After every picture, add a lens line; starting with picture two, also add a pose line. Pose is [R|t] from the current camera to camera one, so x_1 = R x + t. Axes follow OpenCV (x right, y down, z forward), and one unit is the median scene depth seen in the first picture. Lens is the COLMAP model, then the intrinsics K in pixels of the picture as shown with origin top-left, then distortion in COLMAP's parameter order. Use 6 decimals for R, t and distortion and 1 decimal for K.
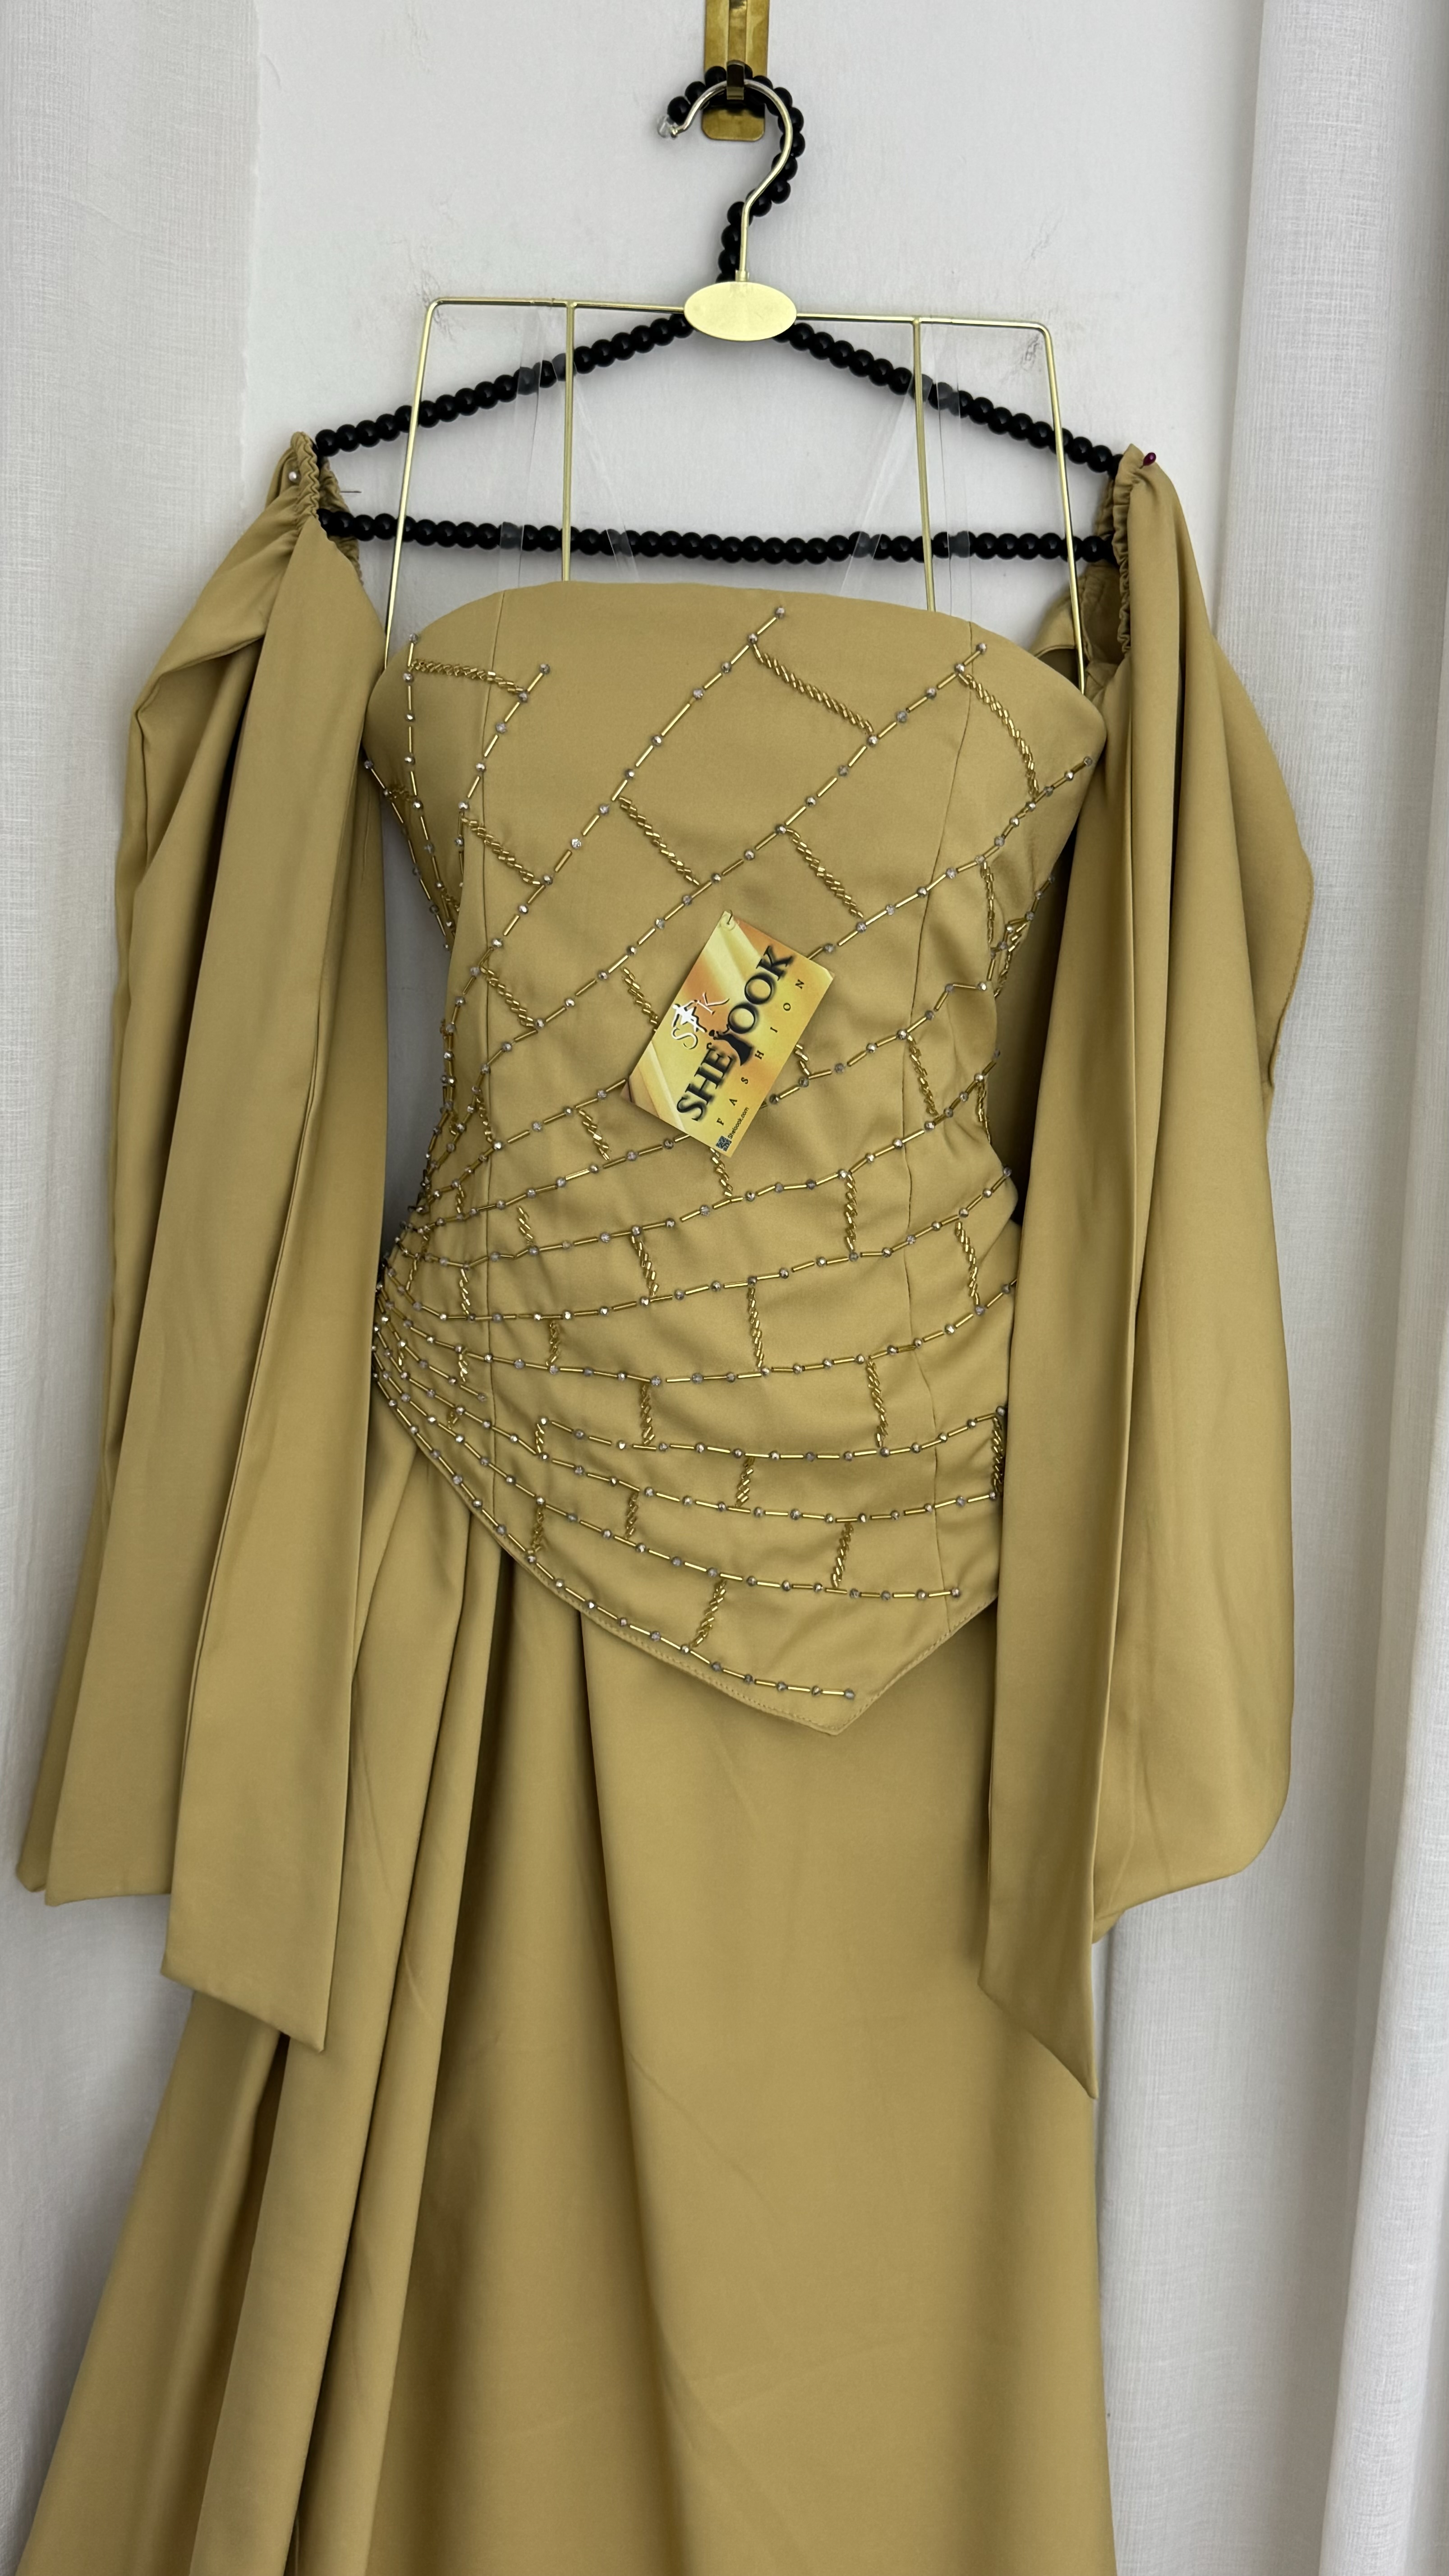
lens RADIAL K [[2542.5, 0, 740.1], [0, 2542.5, 1291.2], [0, 0, 1]] dist [0.184781, -0.398304]
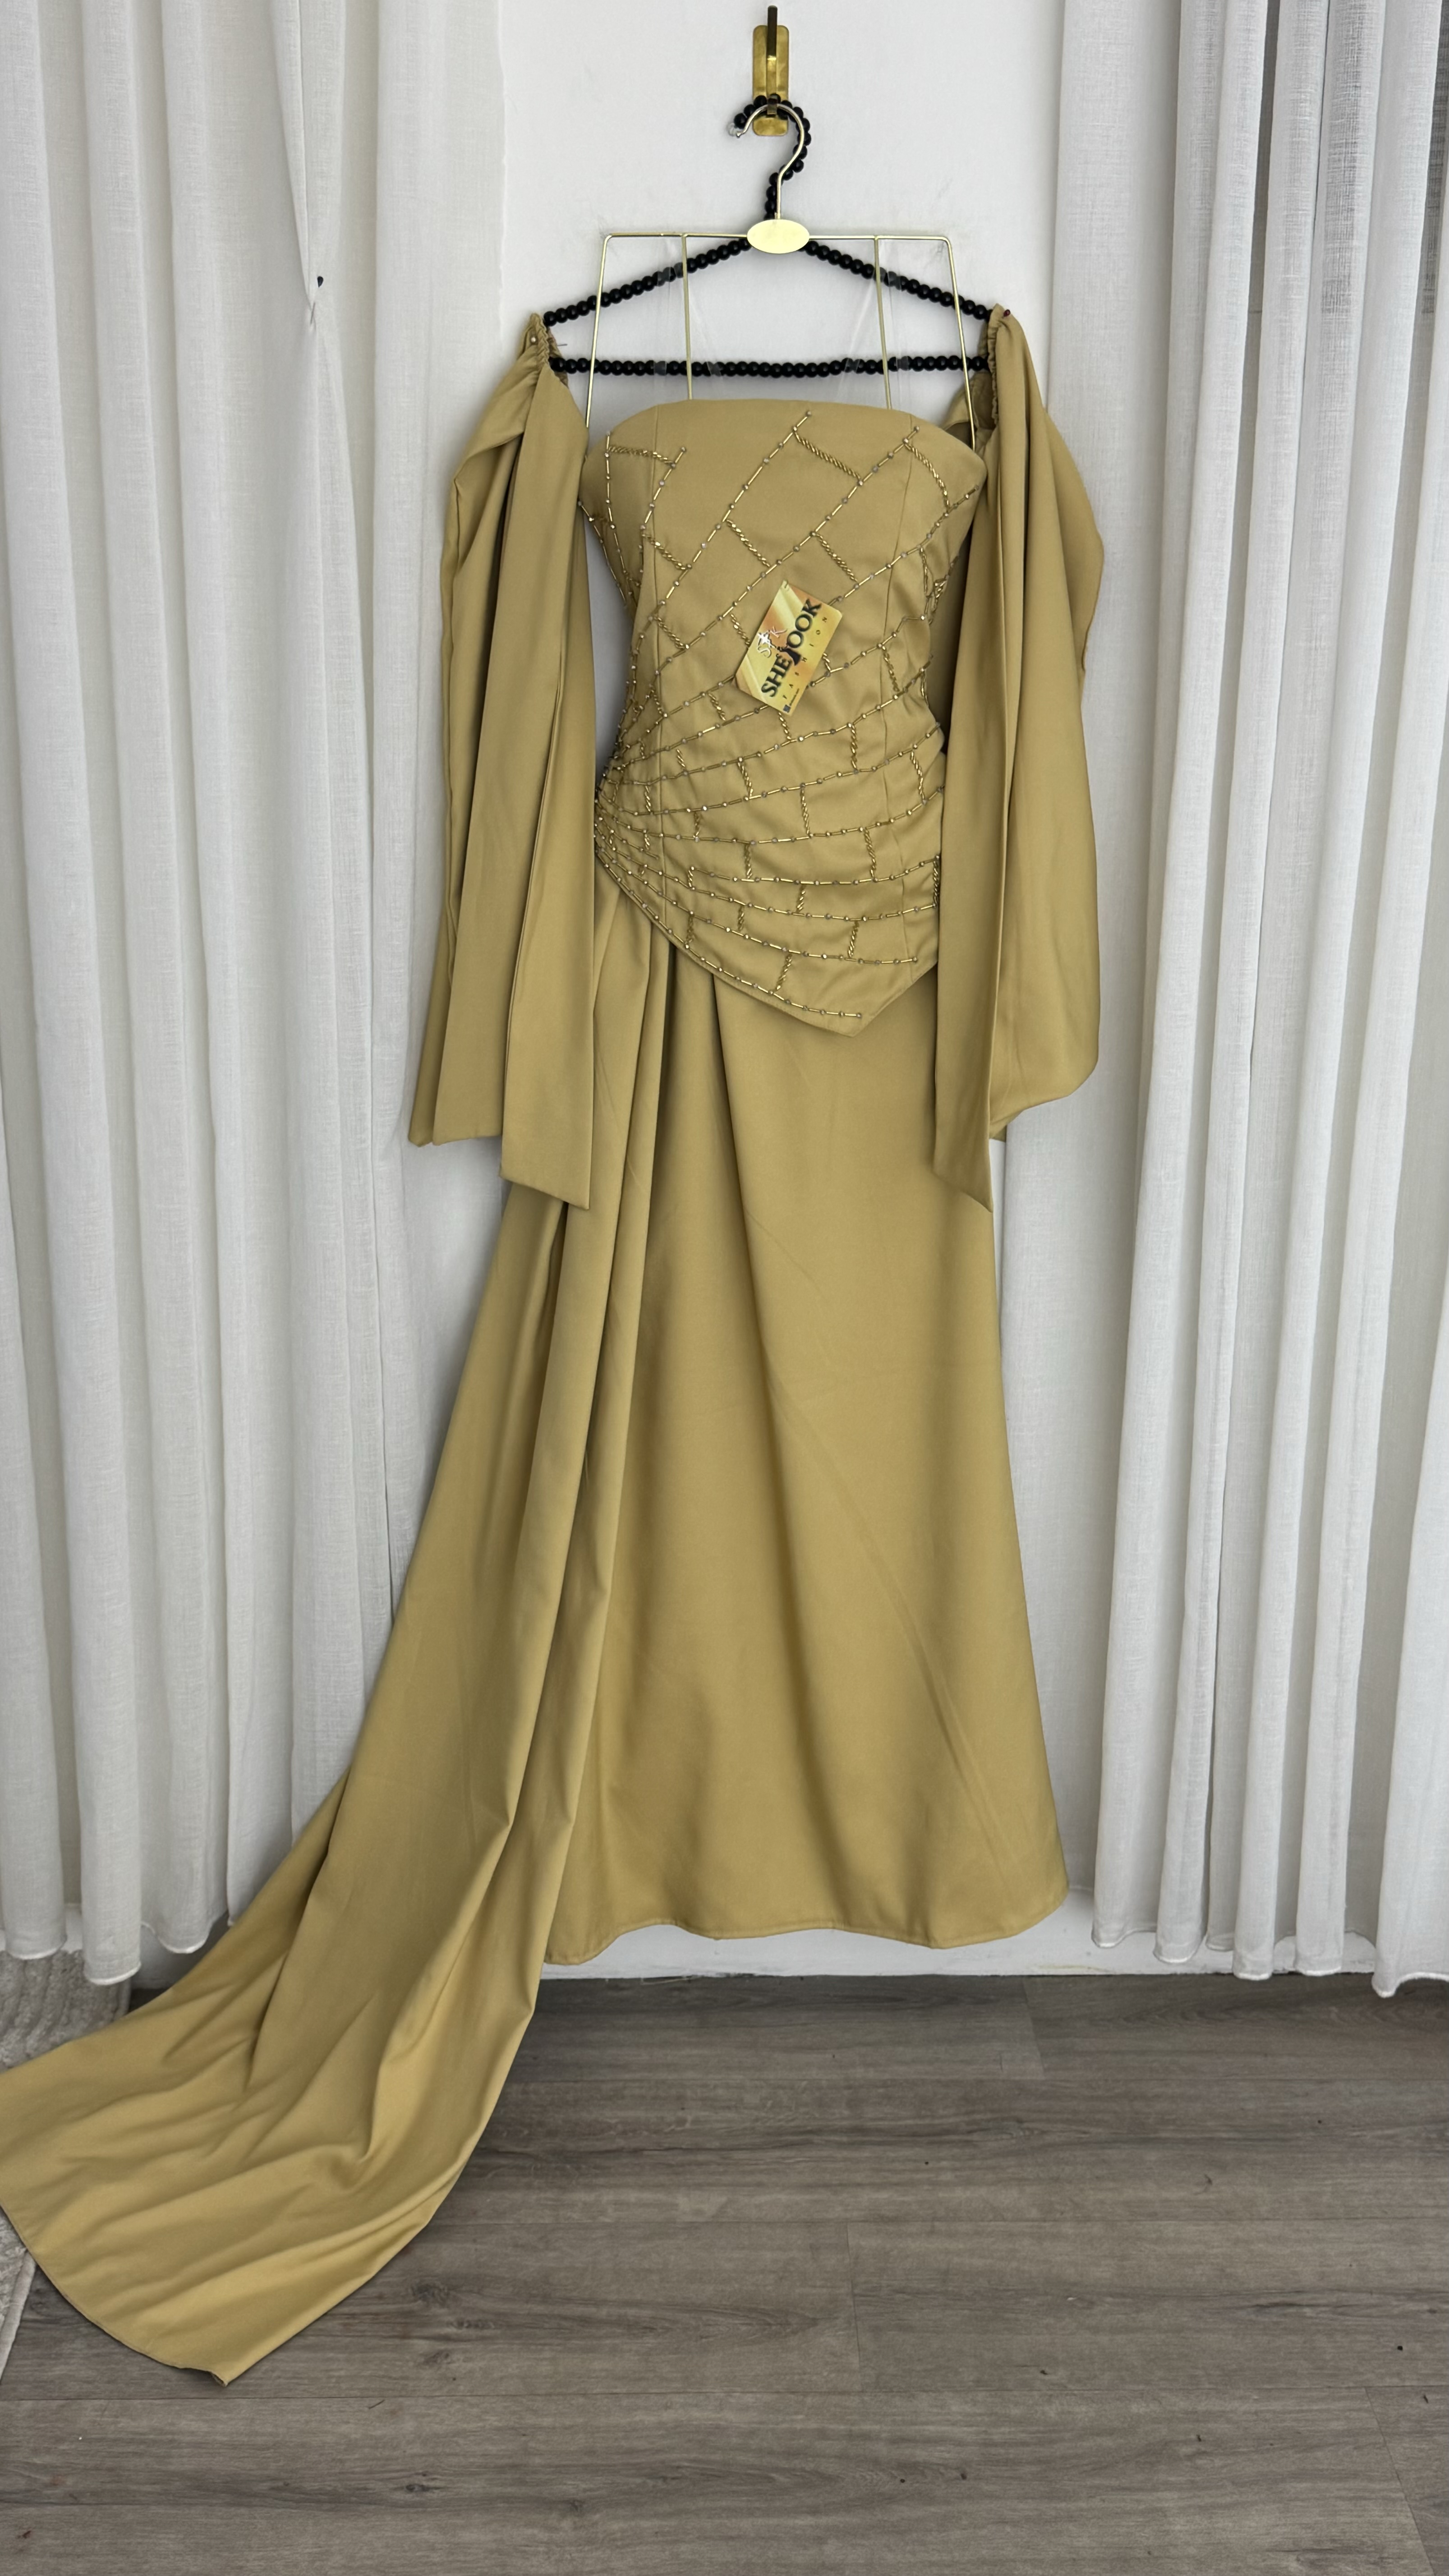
lens RADIAL K [[2518.5, 0, 727.4], [0, 2518.5, 1274.0], [0, 0, 1]] dist [0.199927, -0.441458]
pose [[0.999299, -0.036535, 0.008190, -0.077309], [0.035264, 0.991892, 0.122095, 0.120114], [-0.012585, -0.121721, 0.992485, -0.876298]]
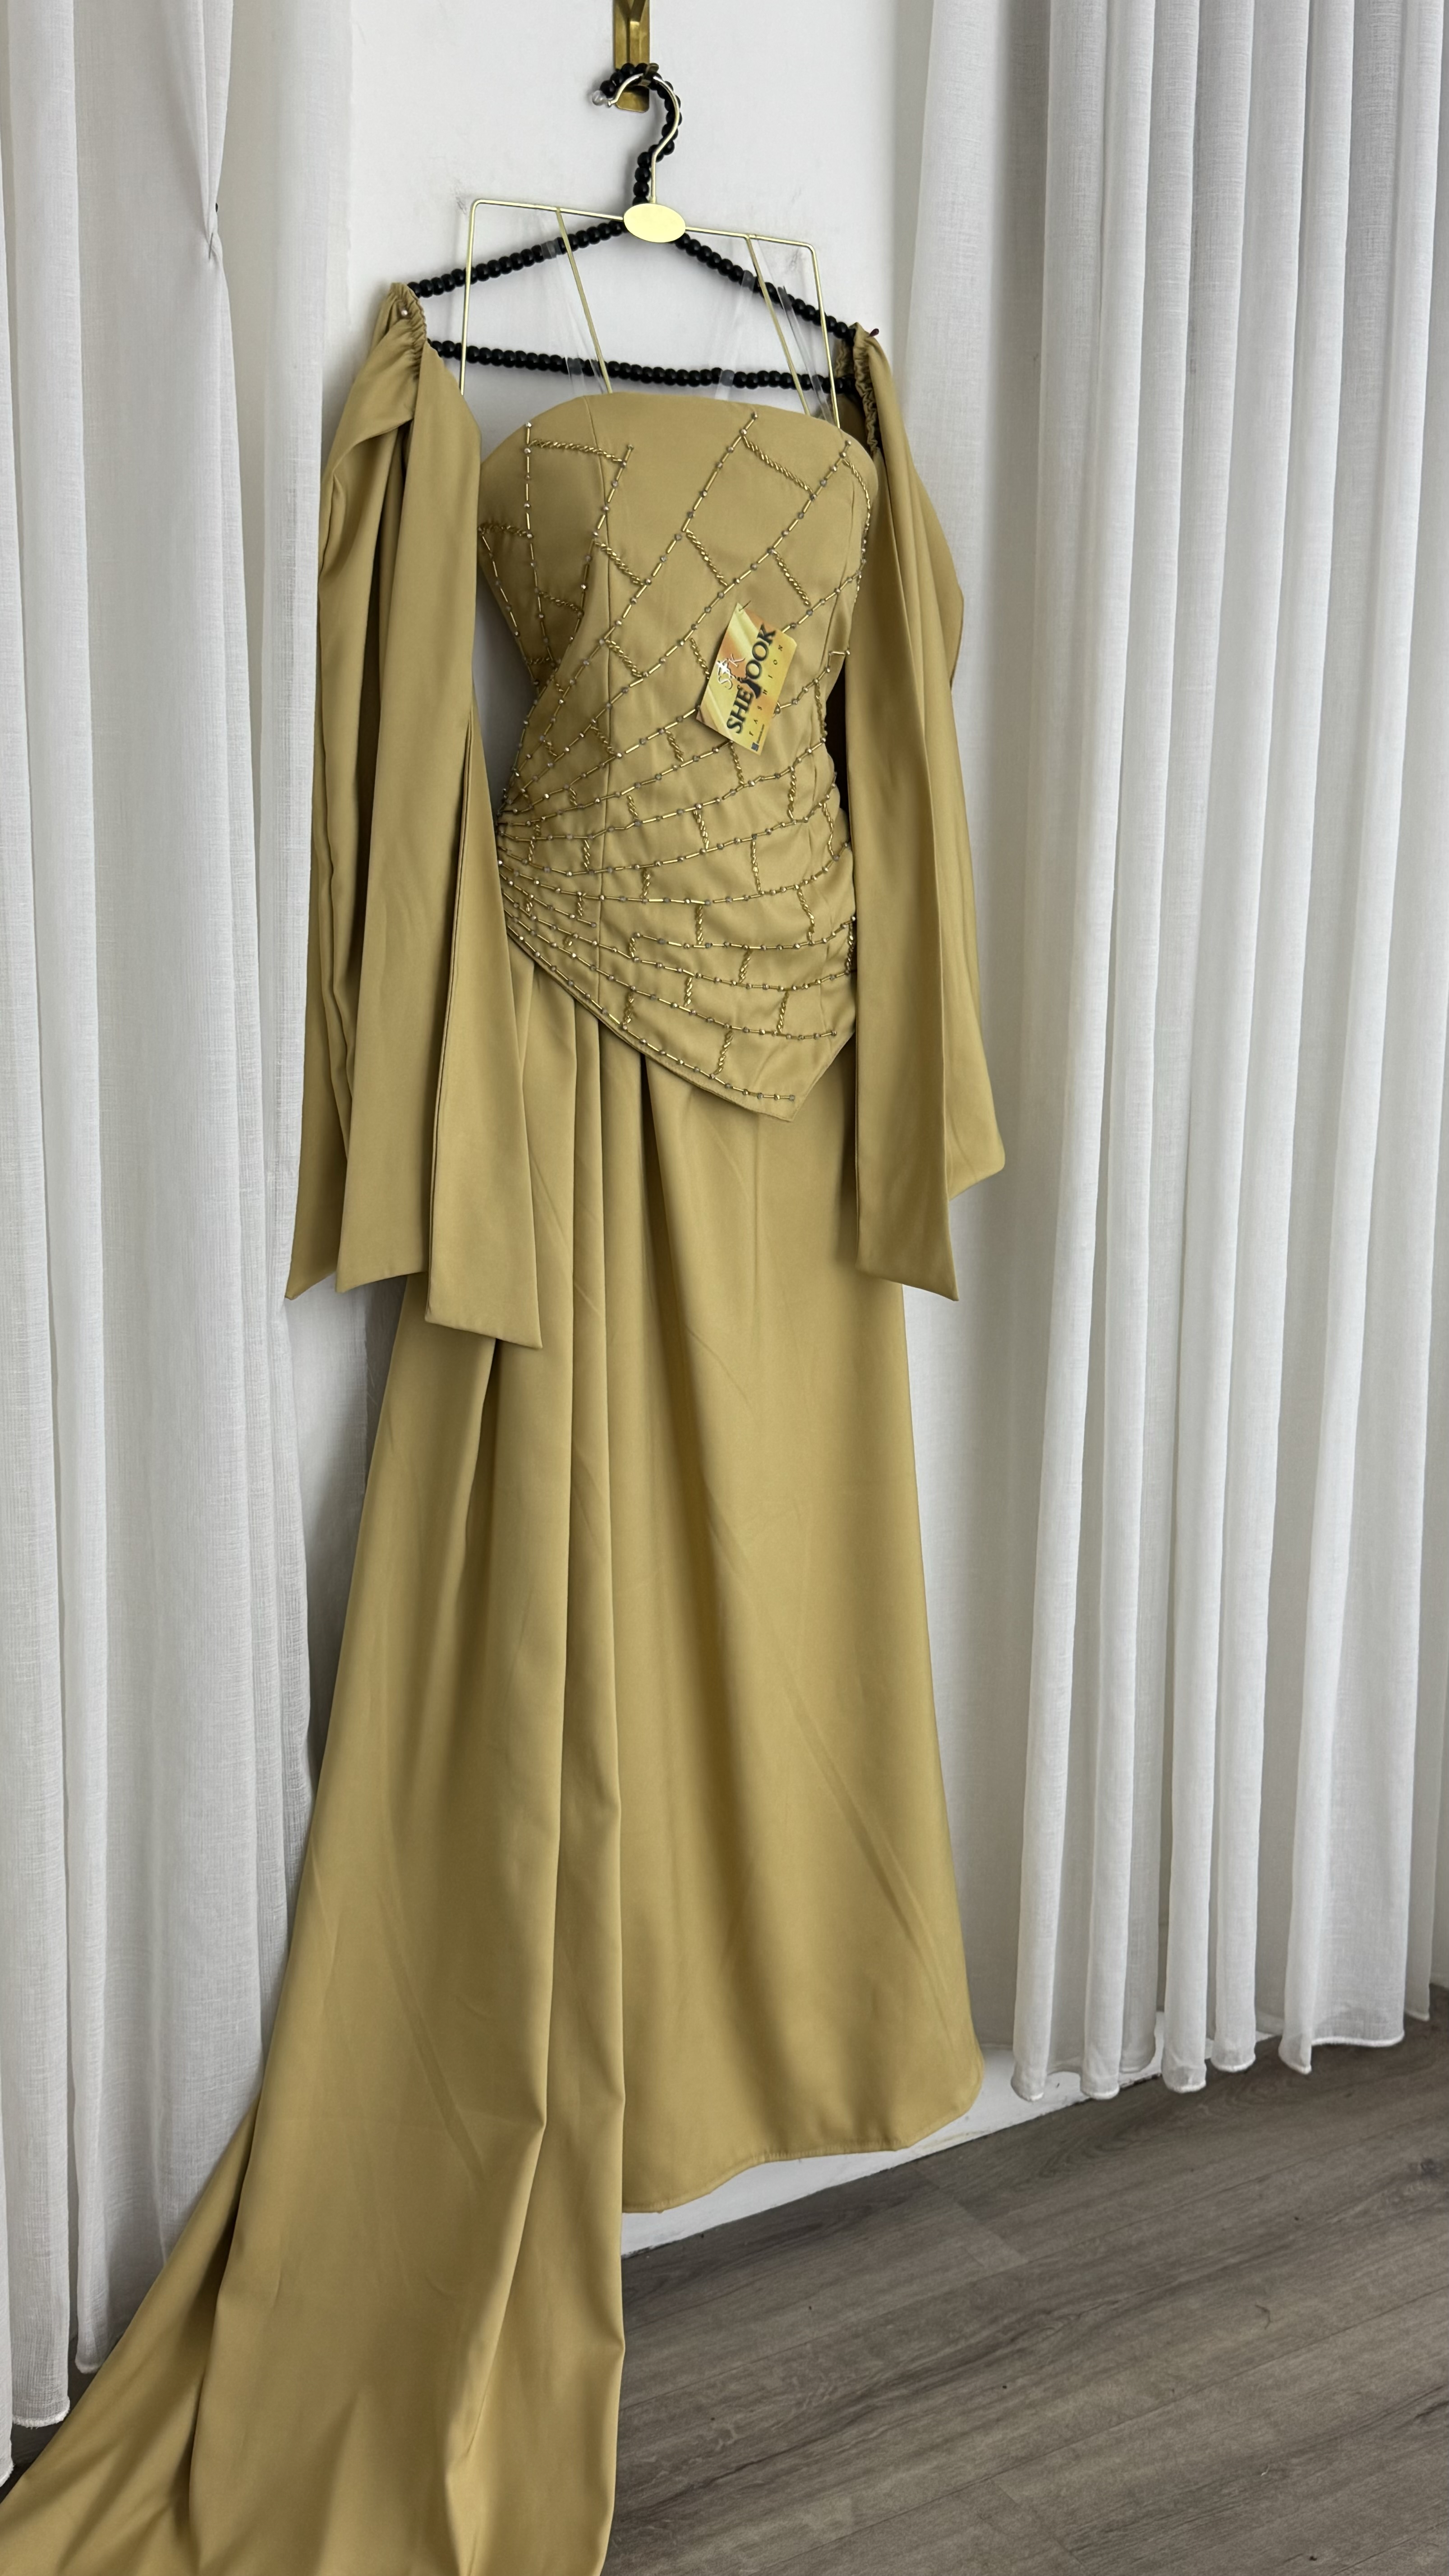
lens RADIAL K [[2542.5, 0, 740.1], [0, 2542.5, 1291.2], [0, 0, 1]] dist [0.184781, -0.398304]
pose [[0.852882, -0.133356, 0.504785, -0.858132], [0.103680, 0.990835, 0.086585, 0.140153], [-0.511705, -0.021511, 0.858892, -0.411165]]
